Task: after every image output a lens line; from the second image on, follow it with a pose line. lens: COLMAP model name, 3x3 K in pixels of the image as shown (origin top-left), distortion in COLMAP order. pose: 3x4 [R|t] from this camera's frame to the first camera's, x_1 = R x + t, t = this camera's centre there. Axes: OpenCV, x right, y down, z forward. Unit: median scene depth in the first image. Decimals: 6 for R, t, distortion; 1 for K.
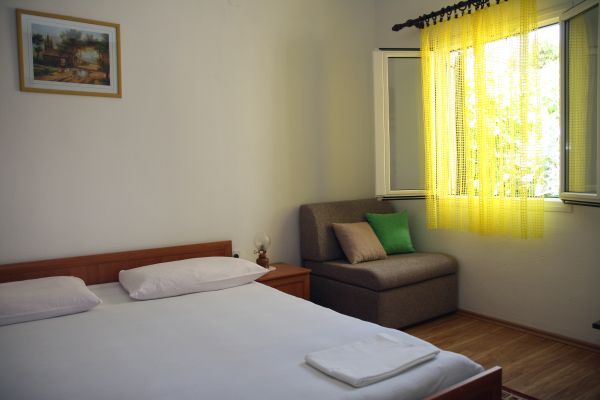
lens RADIAL K [[477.6, 0, 302.4], [0, 477.6, 199.4], [0, 0, 1]] dist [-0.037556, 0.010982]
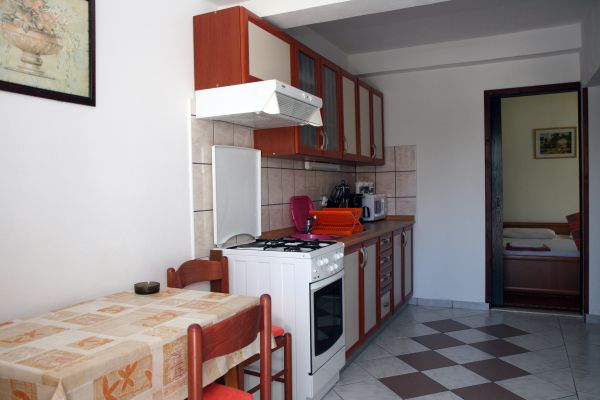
lens RADIAL K [[477.6, 0, 301.3], [0, 477.6, 199.1], [0, 0, 1]] dist [-0.037556, 0.010982]
pose [[0.504053, 0.021962, -0.863394, 1.014115], [-0.044213, 0.999022, -0.000400, 0.054124], [0.862540, 0.038375, 0.504531, -1.430300]]
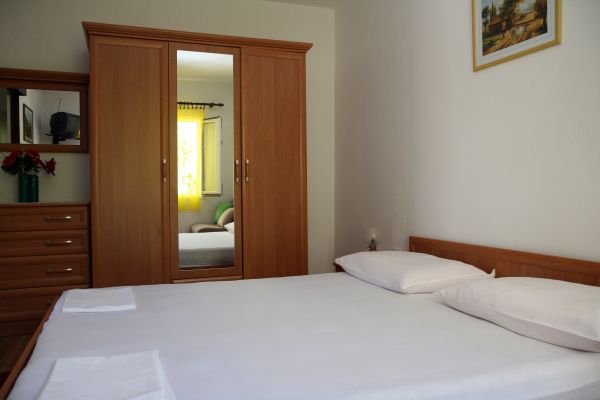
lens RADIAL K [[477.6, 0, 300.1], [0, 477.6, 199.3], [0, 0, 1]] dist [-0.037556, 0.010982]
pose [[-0.233734, 0.031667, -0.971785, 0.445578], [-0.048334, 0.997855, 0.044142, 0.011104], [0.971098, 0.057288, -0.231702, 0.852530]]
